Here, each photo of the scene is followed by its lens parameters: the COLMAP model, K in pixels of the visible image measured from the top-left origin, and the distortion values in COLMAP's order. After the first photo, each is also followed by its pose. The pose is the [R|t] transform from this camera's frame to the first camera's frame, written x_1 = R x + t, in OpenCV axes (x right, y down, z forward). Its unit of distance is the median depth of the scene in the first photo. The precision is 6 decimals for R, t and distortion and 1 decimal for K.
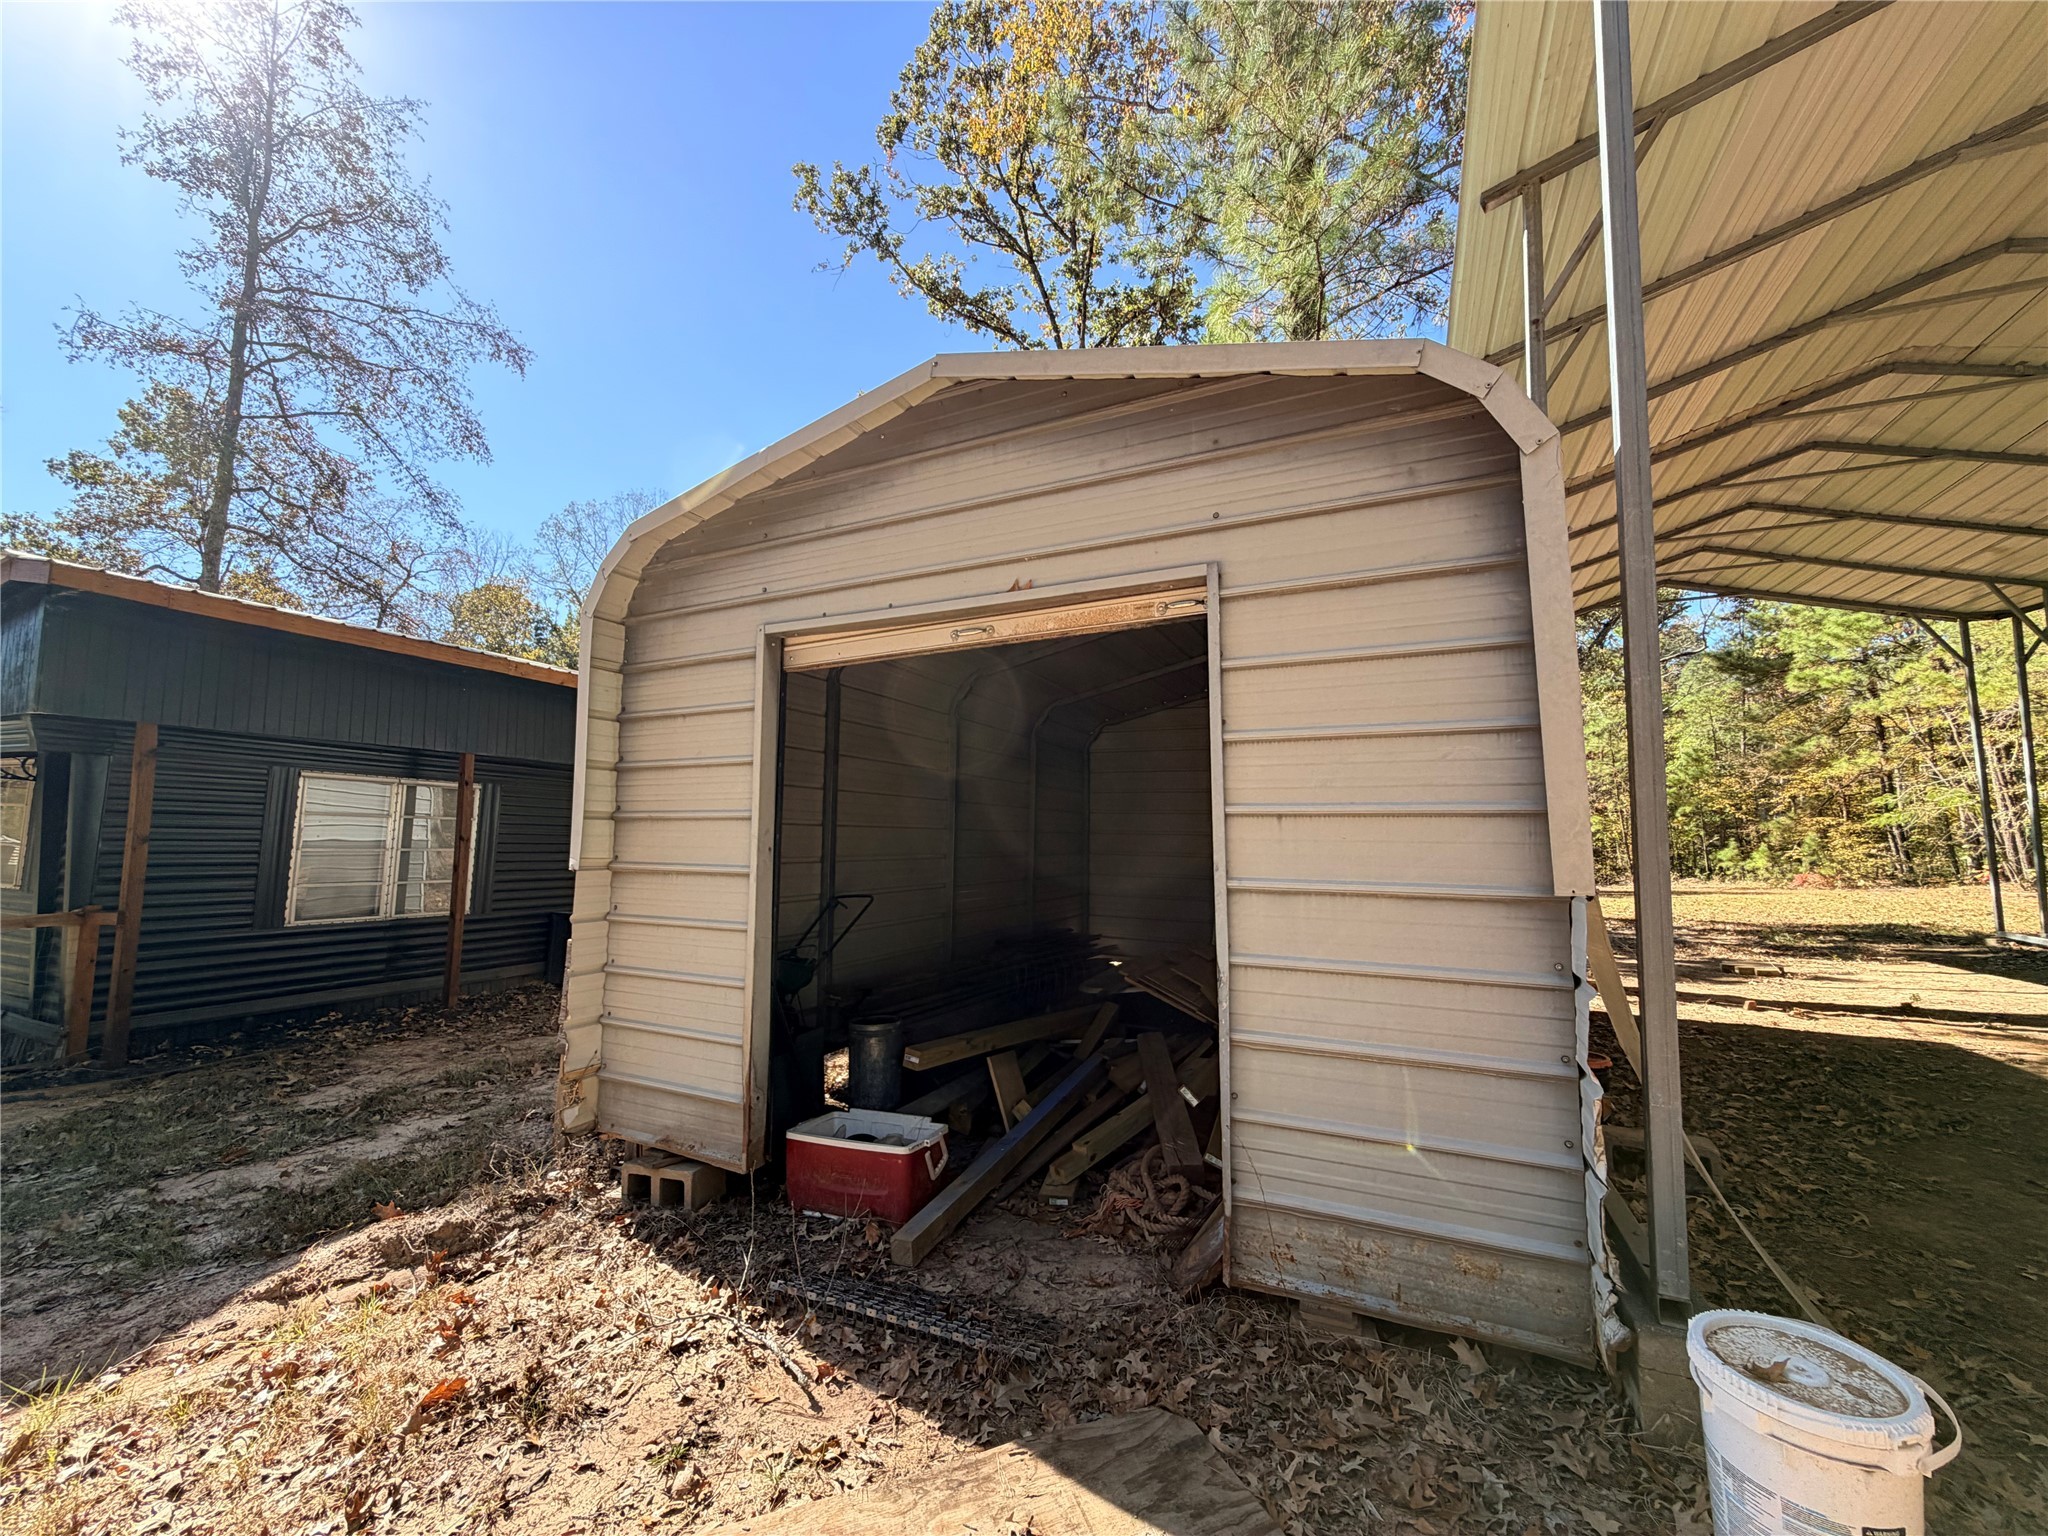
lens RADIAL K [[817.2, 0, 1019.8], [0, 817.2, 771.3], [0, 0, 1]] dist [-0.002514, -0.000228]
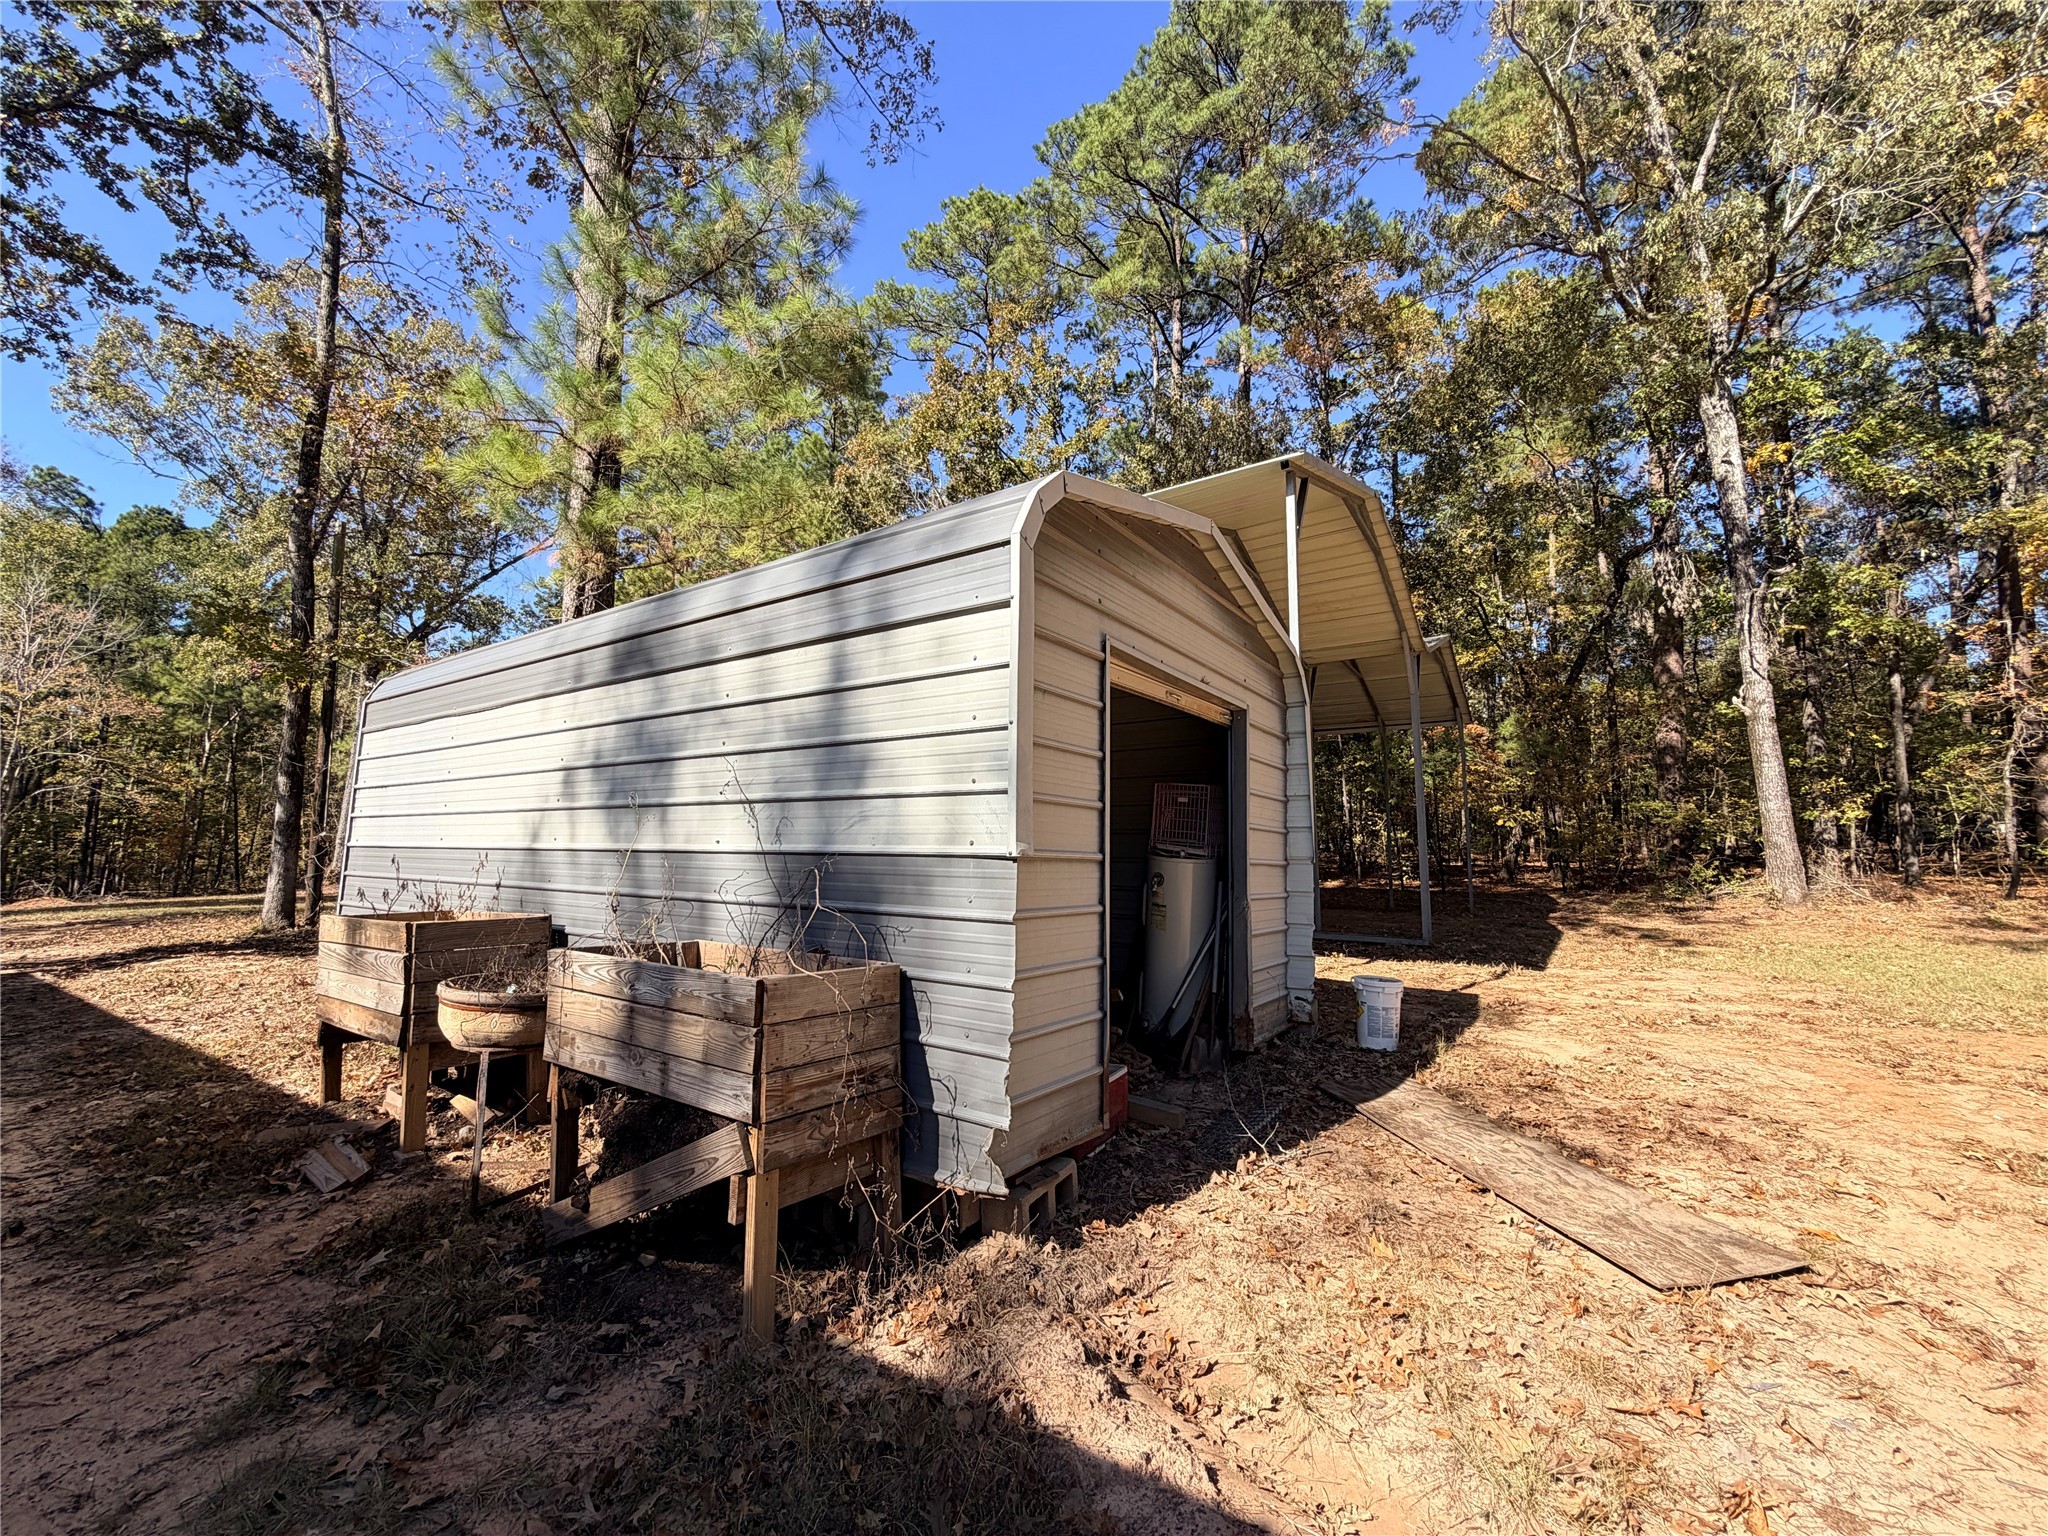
lens RADIAL K [[817.2, 0, 1025.3], [0, 817.2, 769.1], [0, 0, 1]] dist [-0.002514, -0.000228]
pose [[0.155391, 0.102968, 0.982472, -1.501990], [-0.102534, 0.990862, -0.087630, 0.116115], [-0.982517, -0.087120, 0.164528, 0.979151]]
